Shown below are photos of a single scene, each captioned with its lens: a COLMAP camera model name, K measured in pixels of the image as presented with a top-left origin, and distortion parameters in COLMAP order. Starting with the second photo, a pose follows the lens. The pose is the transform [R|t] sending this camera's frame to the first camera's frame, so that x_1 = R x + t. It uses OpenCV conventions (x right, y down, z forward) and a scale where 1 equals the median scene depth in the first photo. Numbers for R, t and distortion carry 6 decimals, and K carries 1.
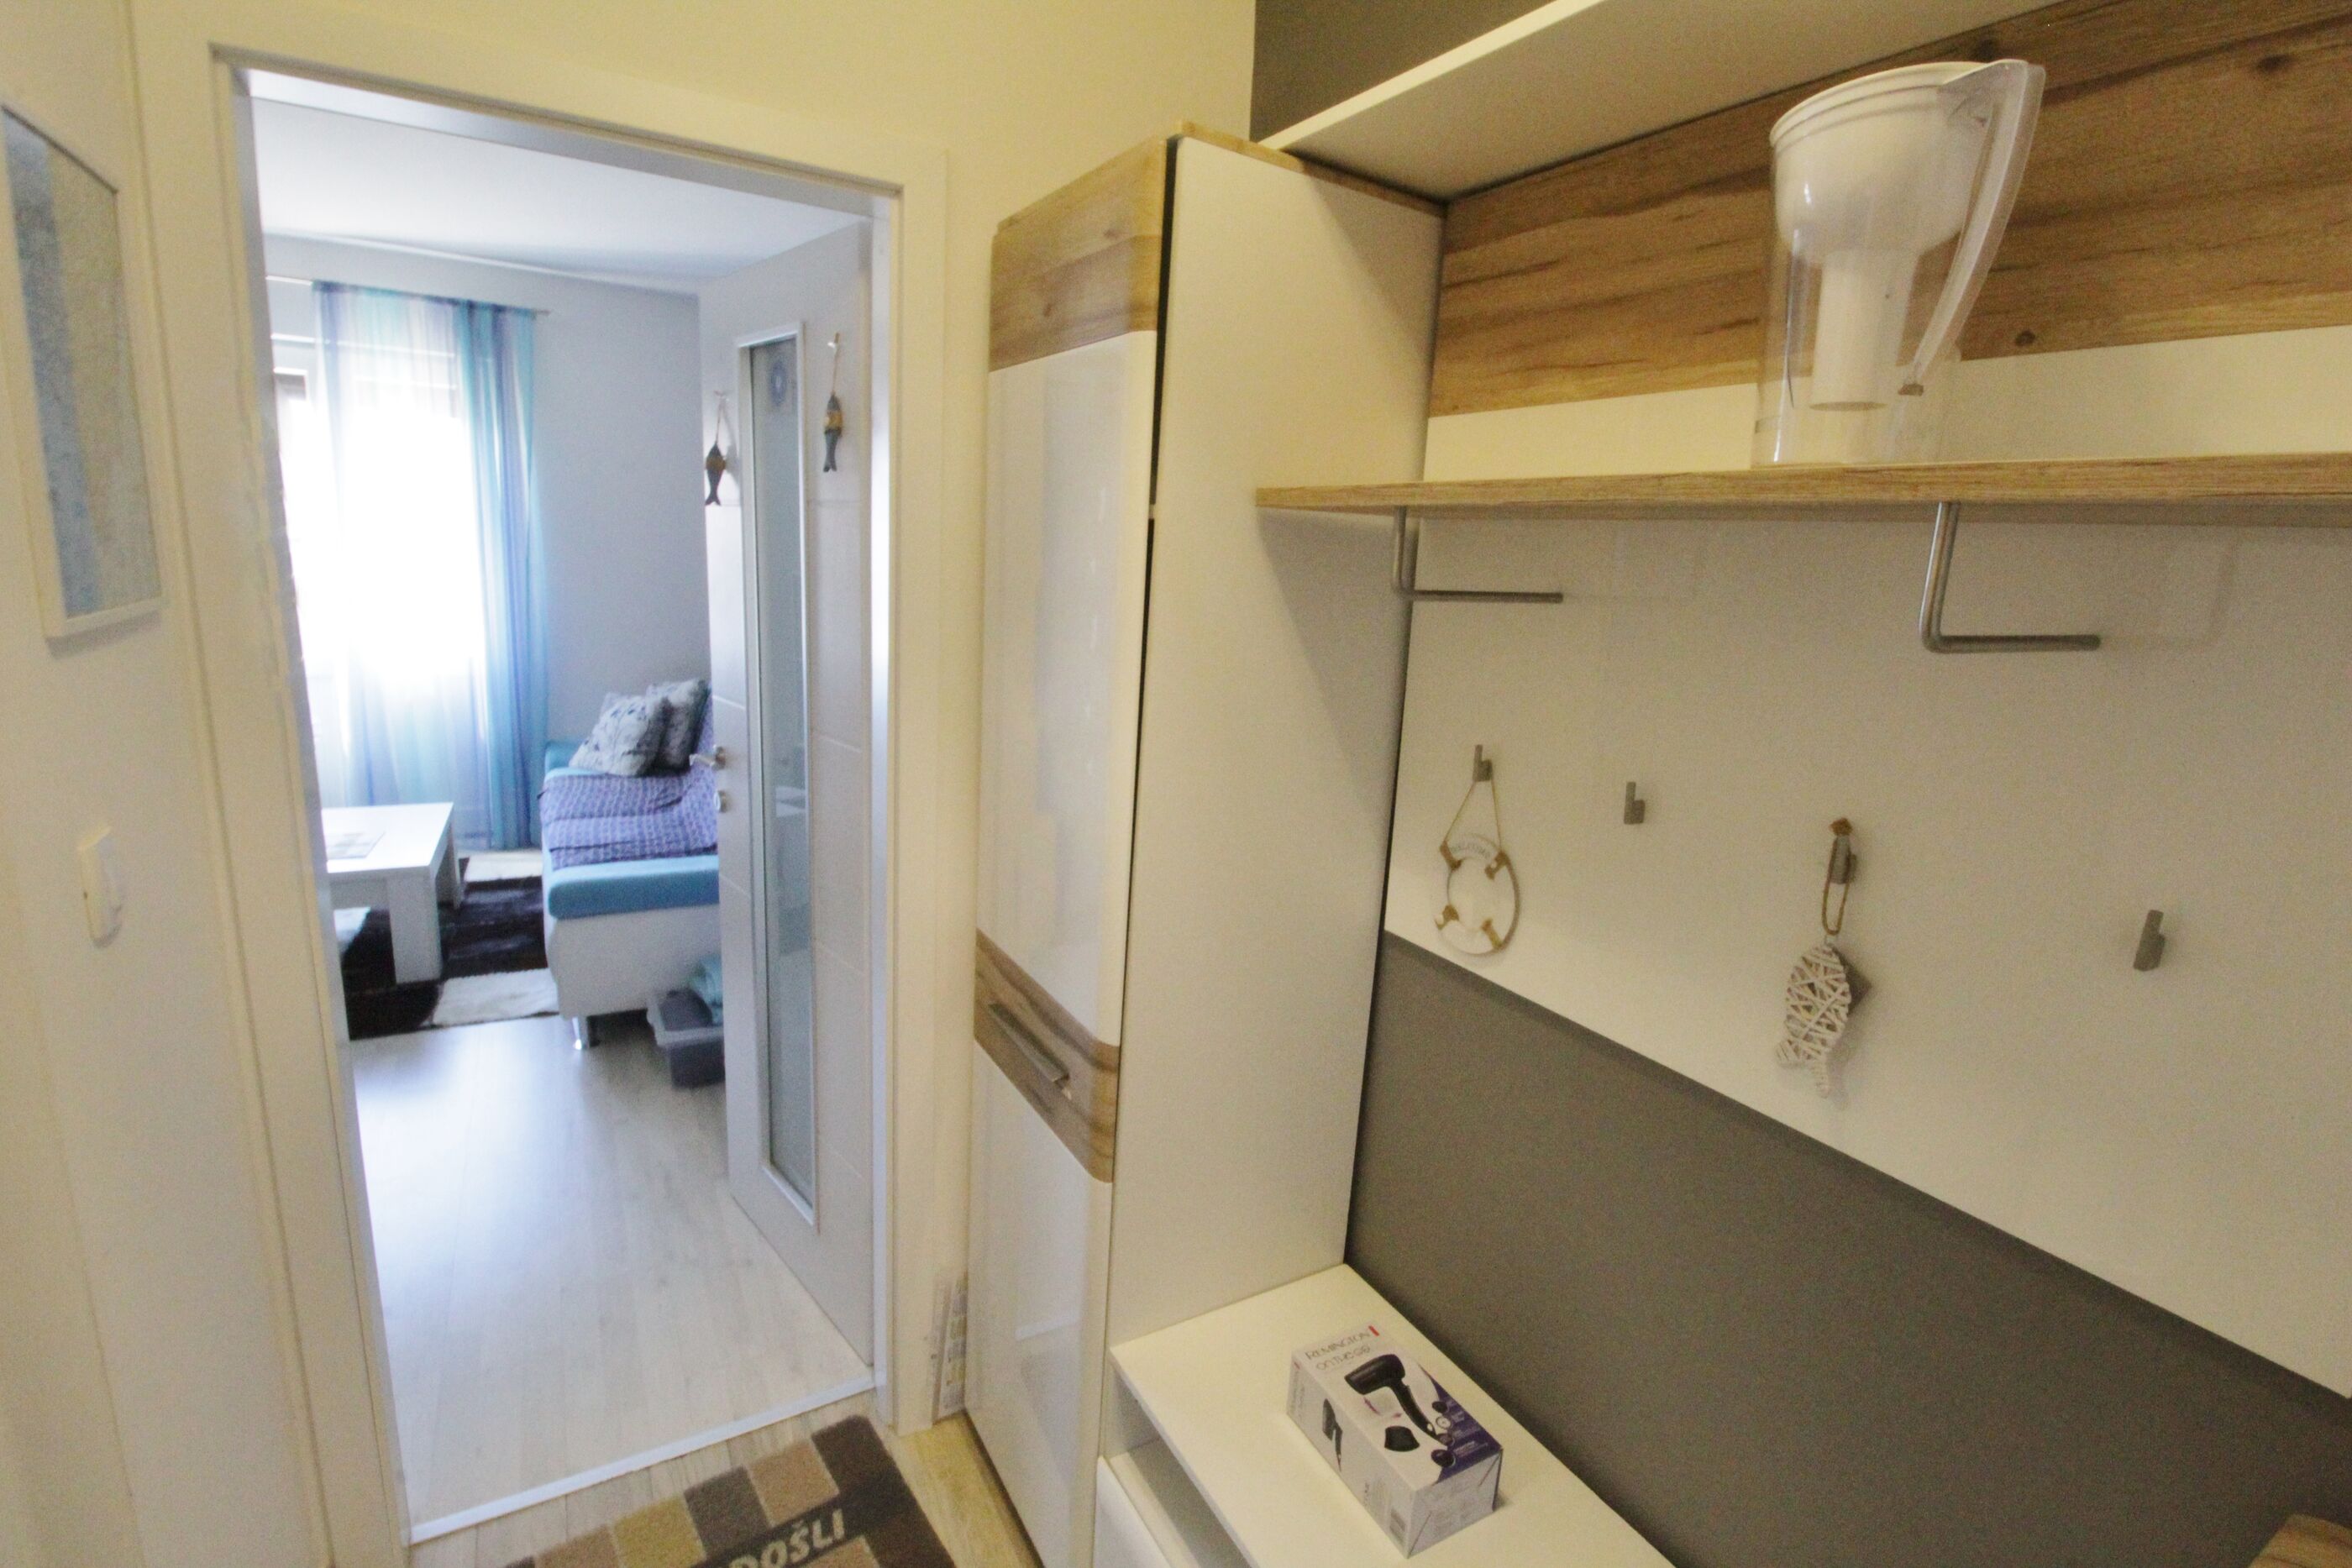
lens RADIAL K [[1096.0, 0, 1194.5], [0, 1096.0, 781.8], [0, 0, 1]] dist [-0.001528, -0.012308]
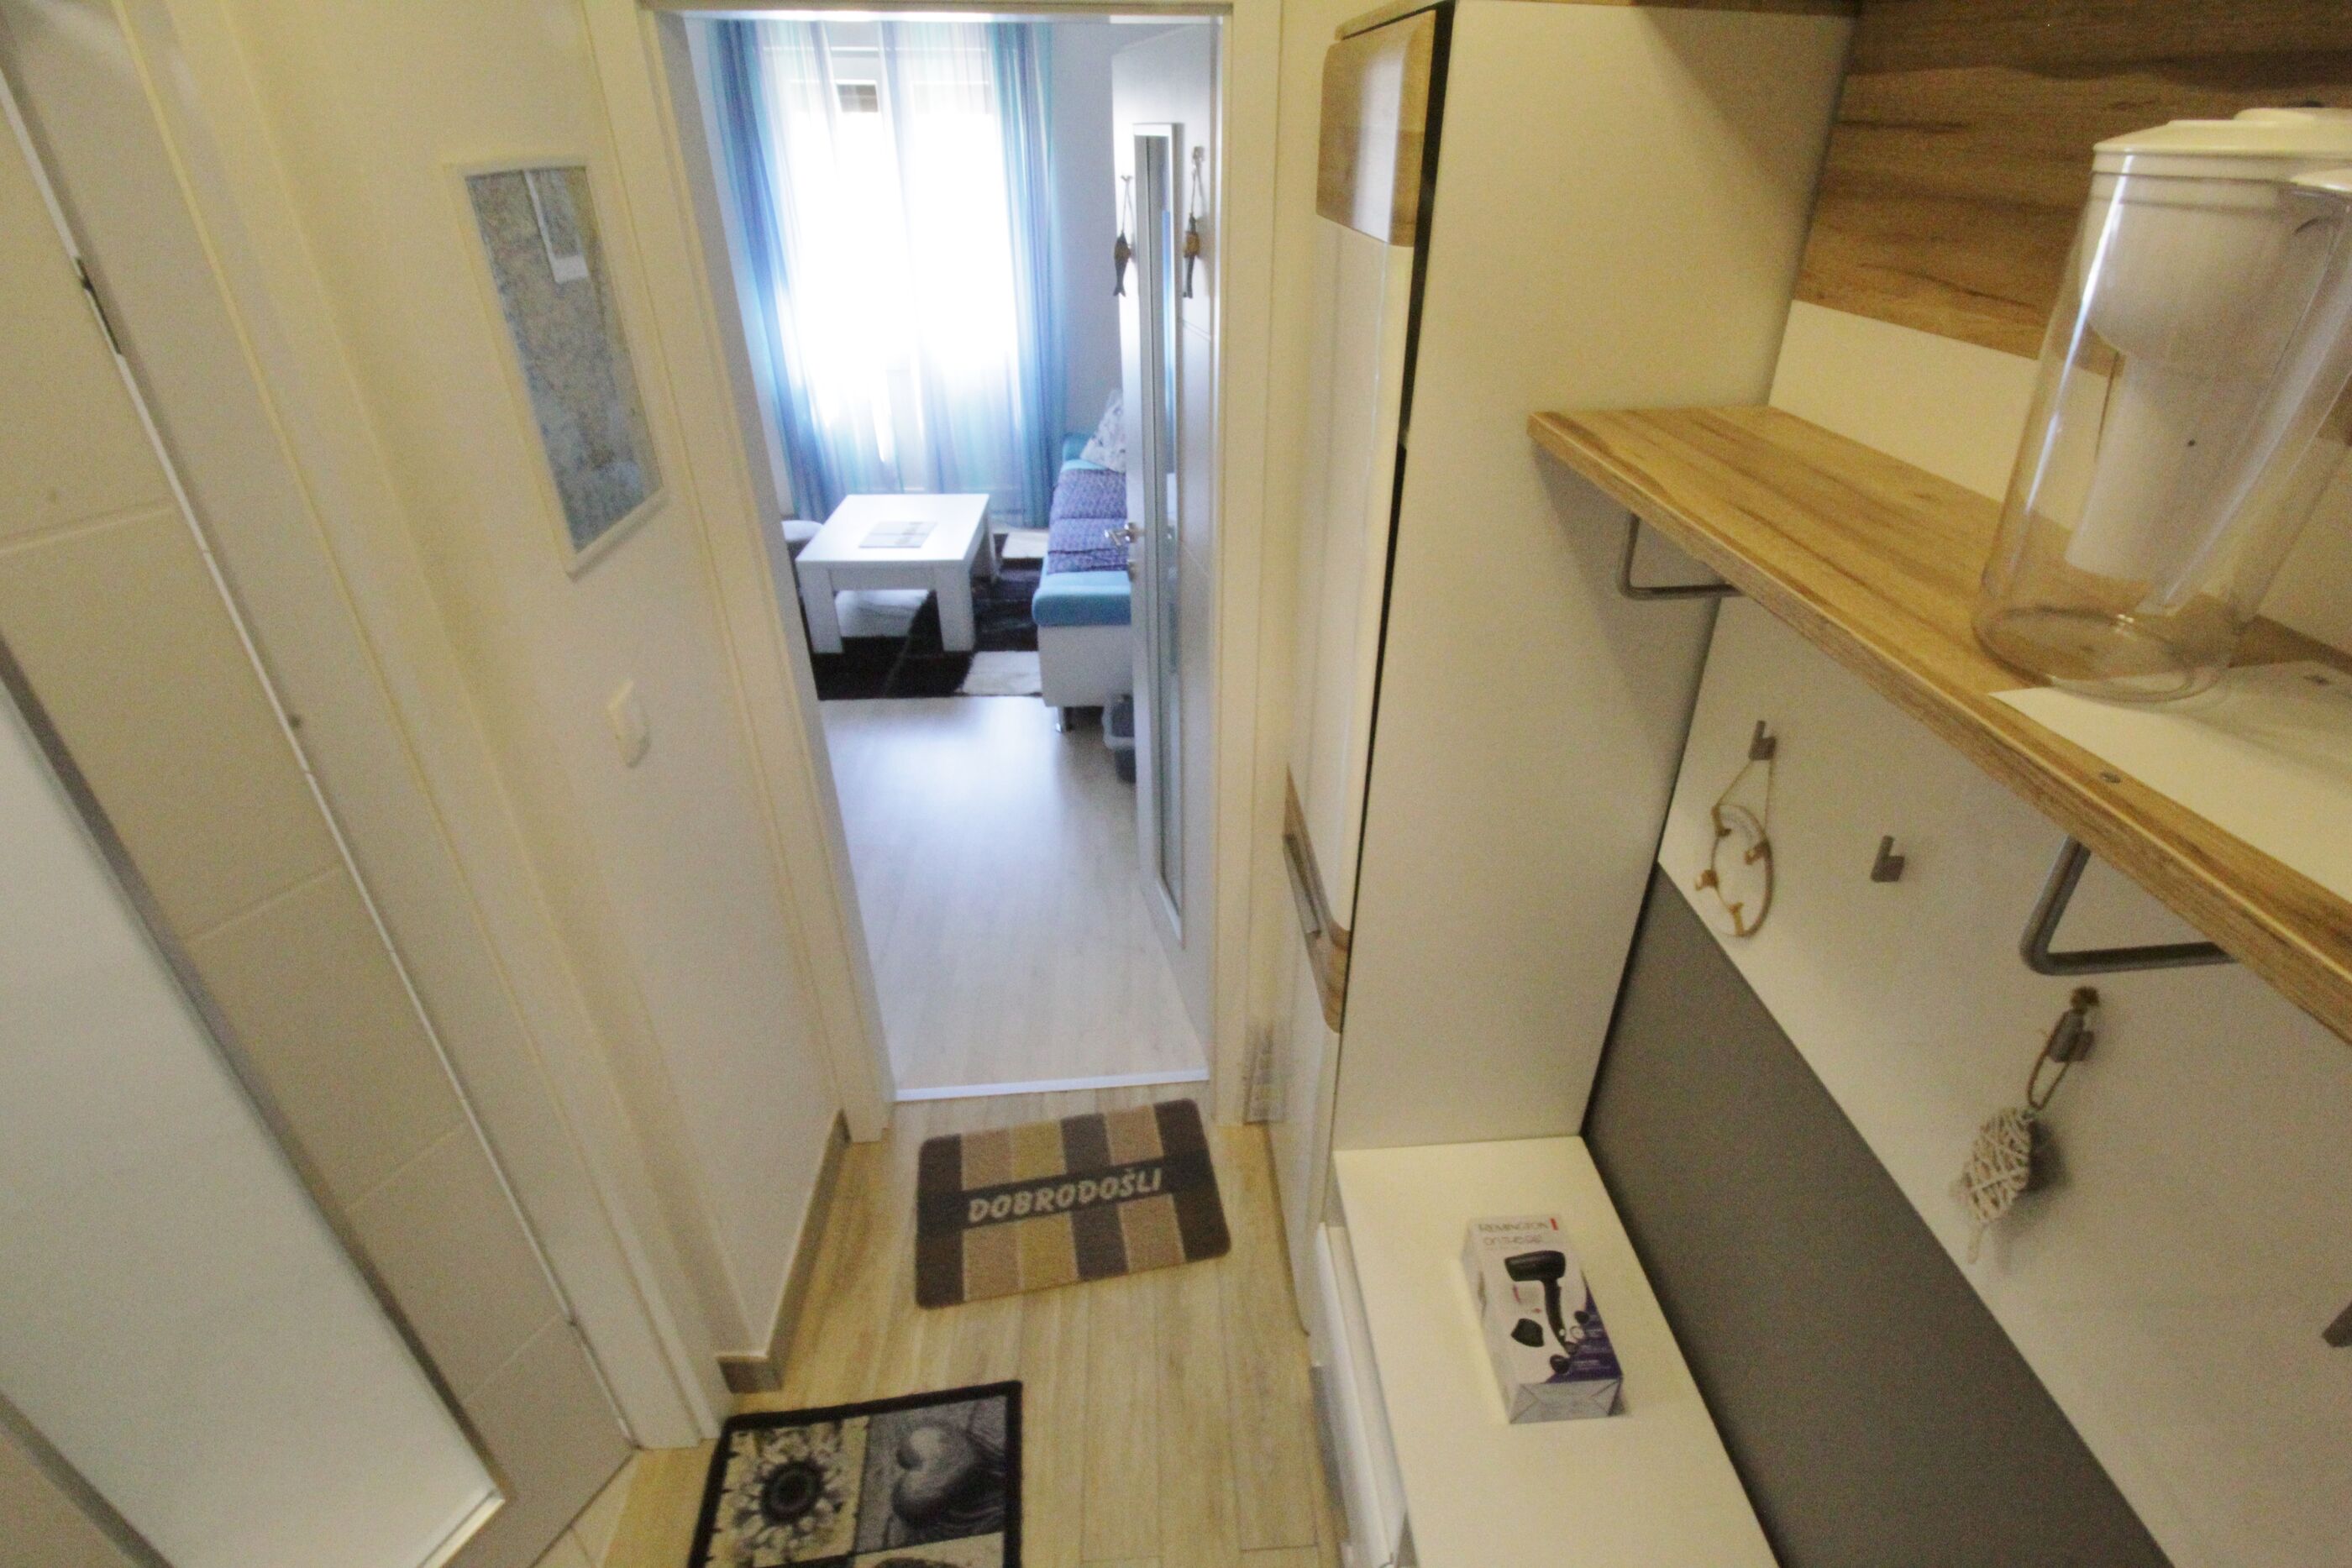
lens RADIAL K [[1096.0, 0, 1210.9], [0, 1096.0, 758.6], [0, 0, 1]] dist [-0.001528, -0.012308]
pose [[0.892512, 0.173071, -0.416495, 0.222858], [-0.037660, 0.948818, 0.313571, -0.247291], [0.449448, -0.264181, 0.853349, 0.049702]]
